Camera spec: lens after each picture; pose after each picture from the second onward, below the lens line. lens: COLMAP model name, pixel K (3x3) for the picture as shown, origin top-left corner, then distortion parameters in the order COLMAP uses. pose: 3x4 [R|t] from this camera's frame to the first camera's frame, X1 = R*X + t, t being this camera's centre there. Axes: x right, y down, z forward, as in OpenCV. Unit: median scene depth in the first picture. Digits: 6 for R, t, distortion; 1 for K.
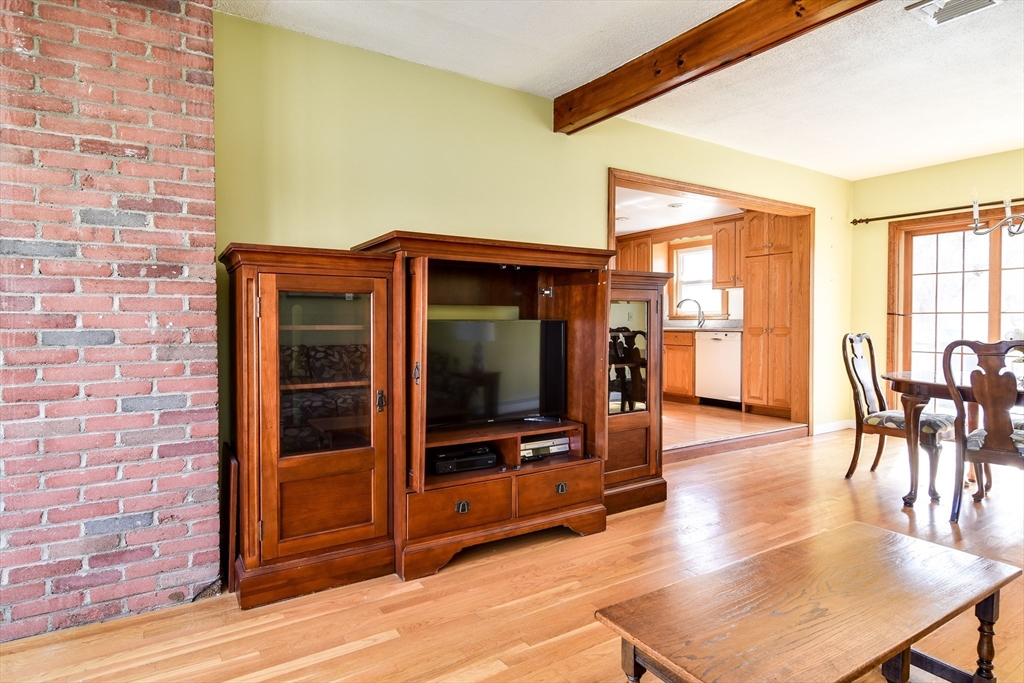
lens RADIAL K [[506.7, 0, 509.3], [0, 506.7, 333.5], [0, 0, 1]] dist [0.001184, -0.007864]
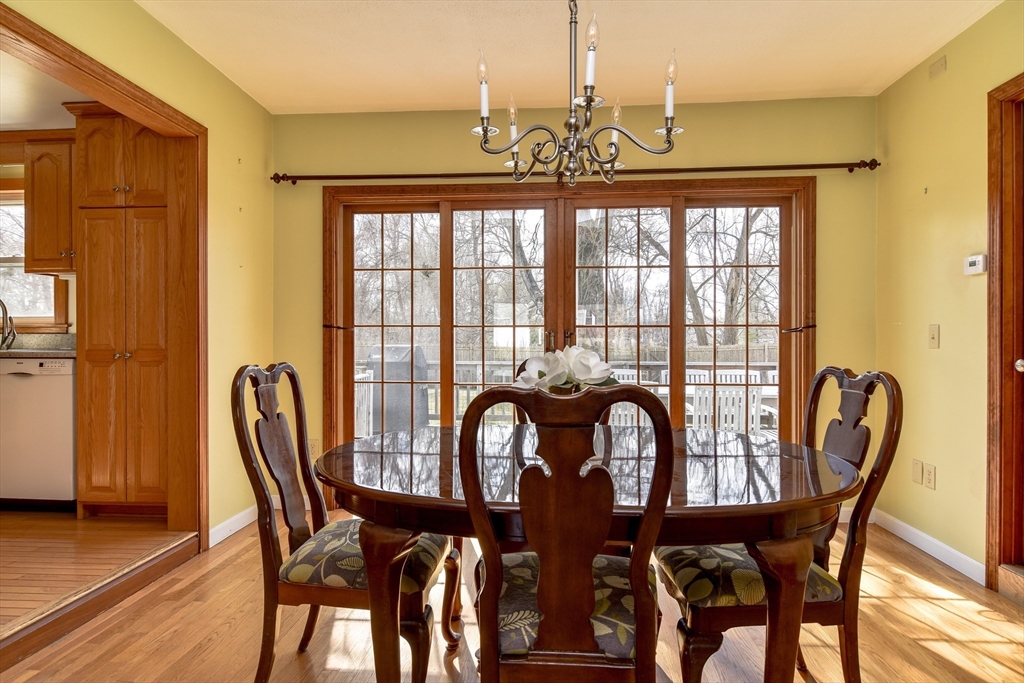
lens RADIAL K [[552.4, 0, 512.0], [0, 552.4, 341.5], [0, 0, 1]] dist [-0.001202, -0.001144]
pose [[0.562505, -0.002363, 0.826791, 0.296288], [0.017123, 0.999815, -0.008791, -0.008538], [-0.826617, 0.019102, 0.562441, 0.399289]]
